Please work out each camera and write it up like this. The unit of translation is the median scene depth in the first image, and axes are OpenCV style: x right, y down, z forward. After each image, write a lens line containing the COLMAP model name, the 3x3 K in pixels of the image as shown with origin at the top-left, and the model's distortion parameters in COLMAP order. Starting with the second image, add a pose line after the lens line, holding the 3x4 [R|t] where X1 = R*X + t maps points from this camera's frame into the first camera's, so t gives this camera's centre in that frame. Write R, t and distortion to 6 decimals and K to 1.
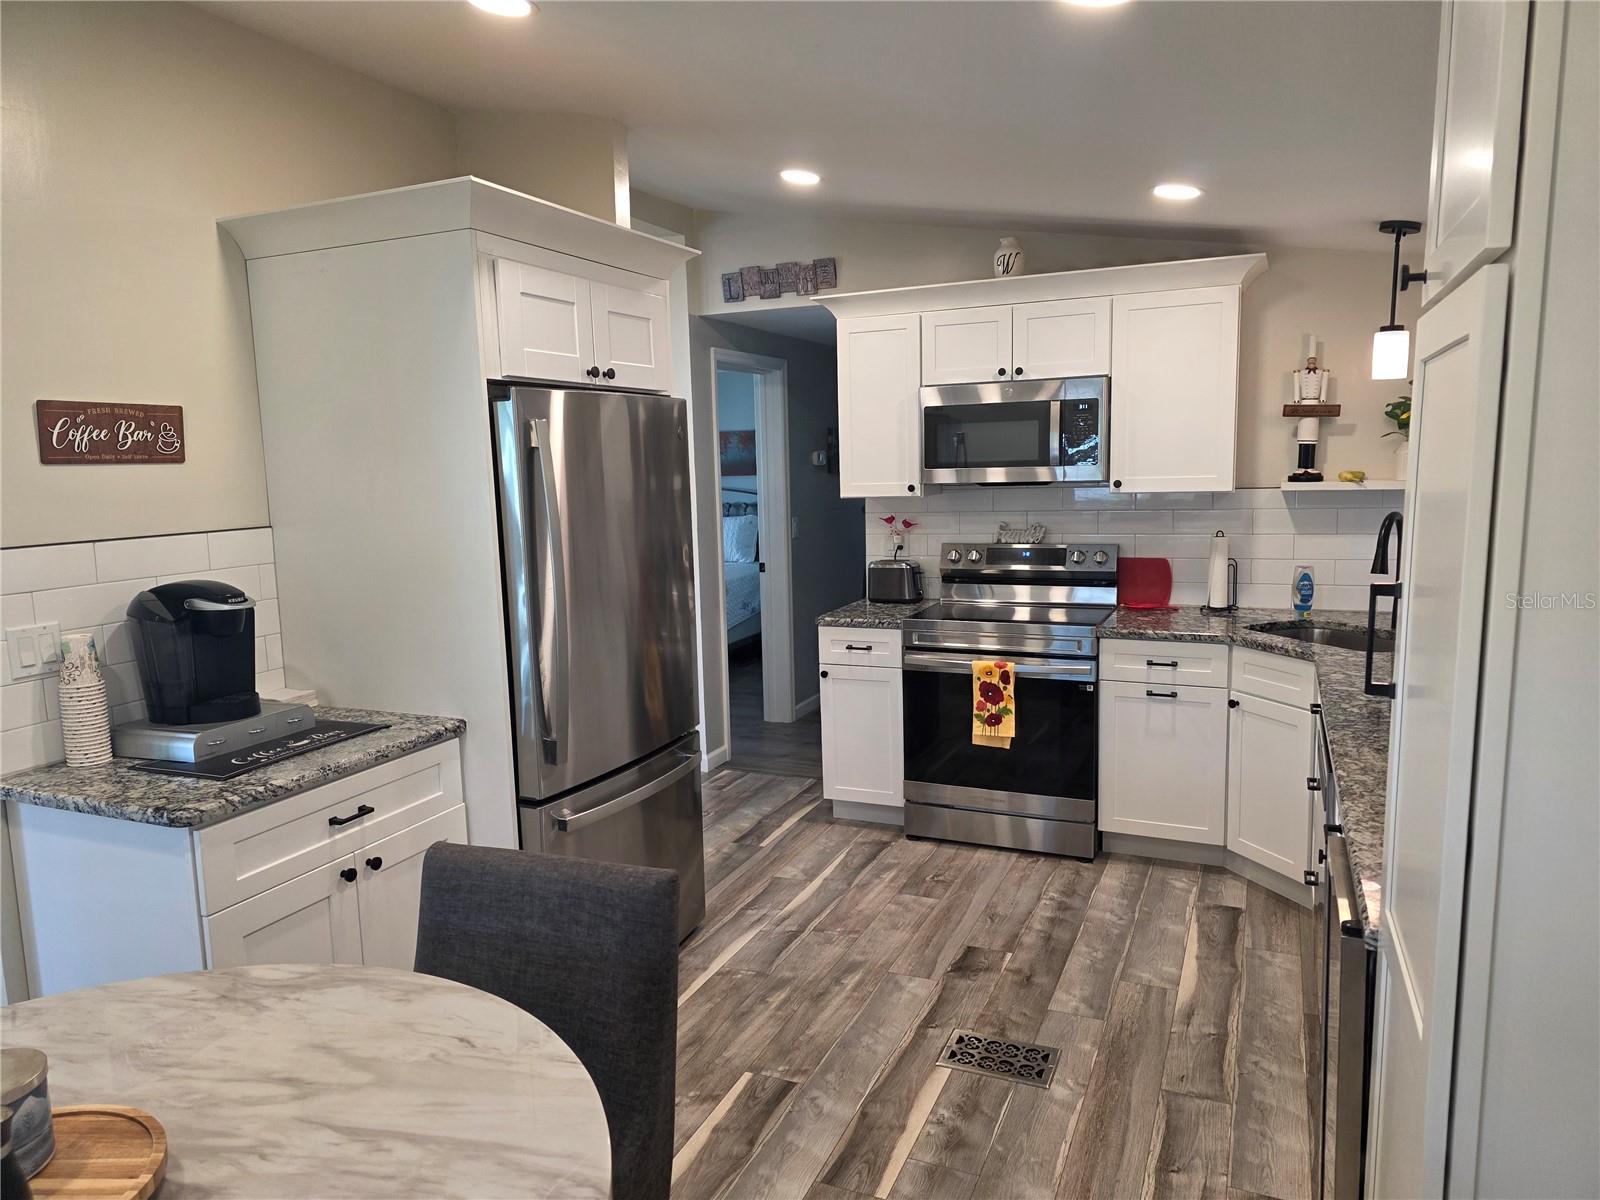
lens RADIAL K [[1084.6, 0, 787.6], [0, 1084.6, 605.2], [0, 0, 1]] dist [0.053062, -0.044683]
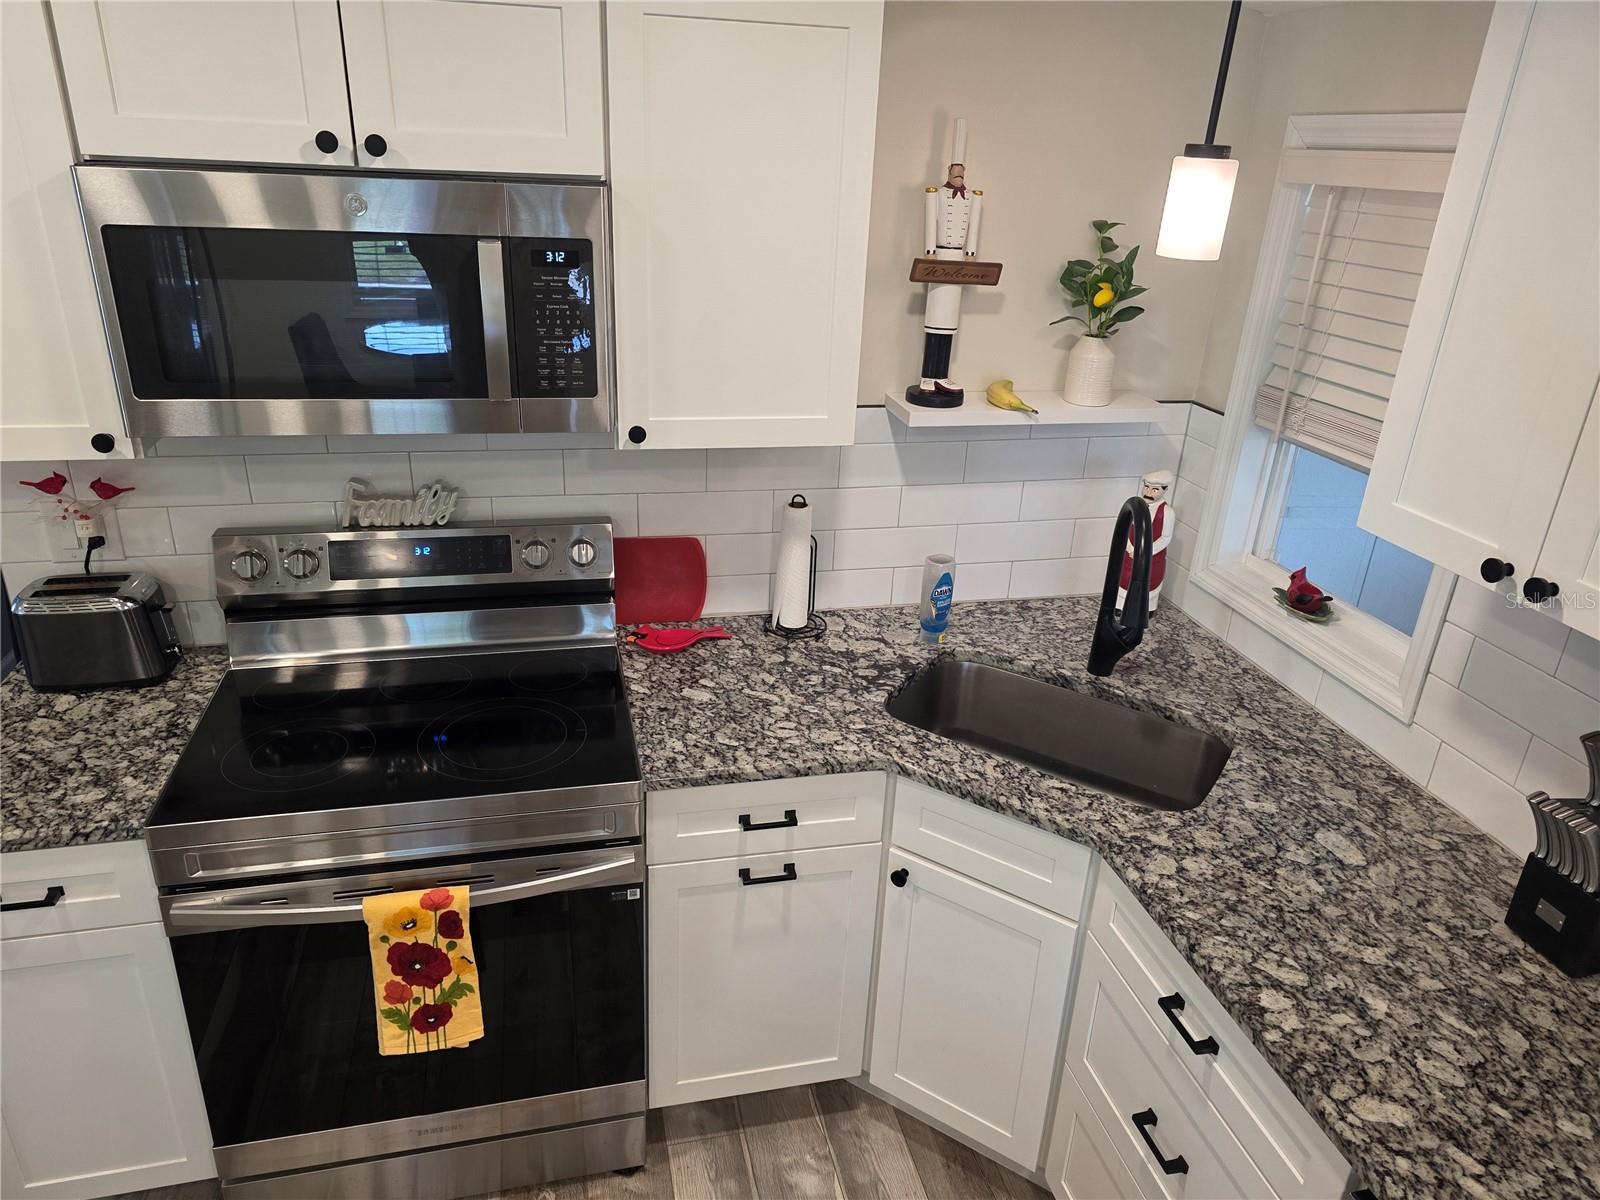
lens RADIAL K [[1084.6, 0, 804.4], [0, 1084.6, 599.5], [0, 0, 1]] dist [0.053062, -0.044683]
pose [[0.791742, -0.181765, 0.583186, 0.082215], [0.016710, 0.960791, 0.276769, -0.173325], [-0.610627, -0.209385, 0.763736, 0.608686]]
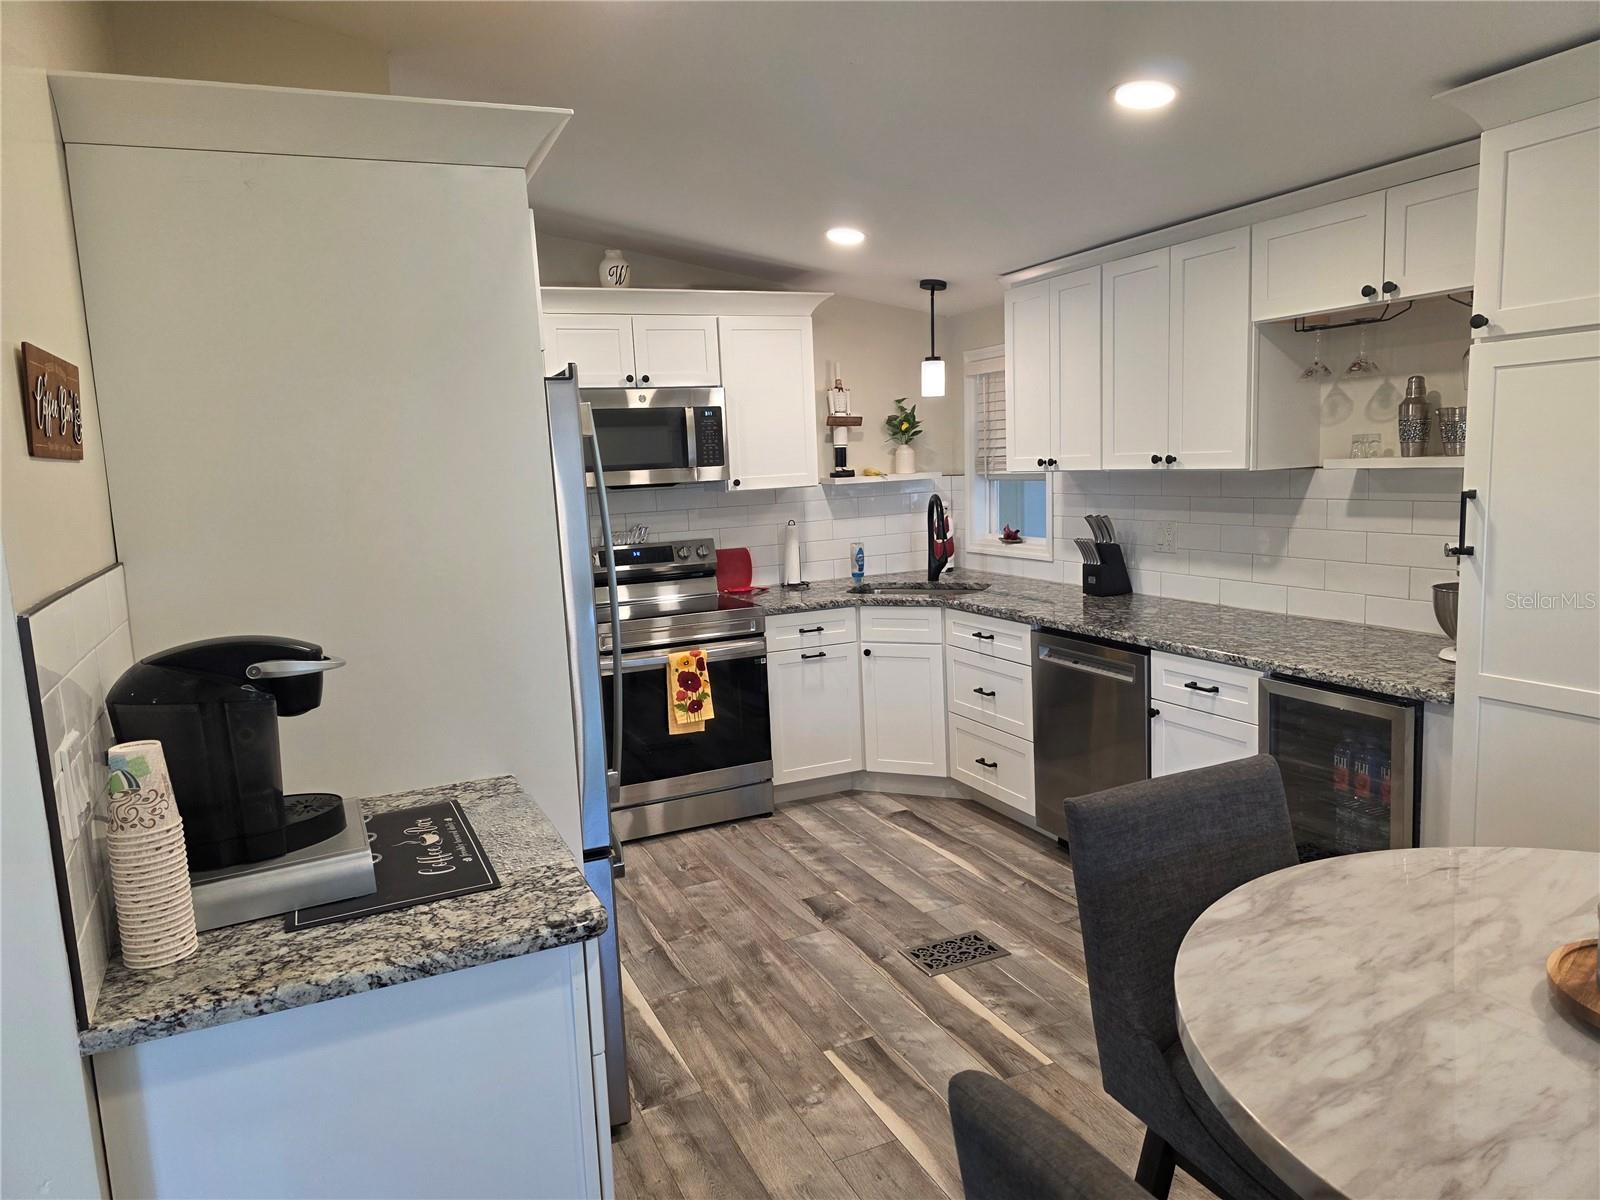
lens RADIAL K [[1084.6, 0, 807.0], [0, 1084.6, 599.2], [0, 0, 1]] dist [0.053062, -0.044683]
pose [[0.660551, -0.106274, 0.743222, -0.511574], [0.130205, 0.991146, 0.026003, -0.010940], [-0.739405, 0.079595, 0.668539, 0.205723]]
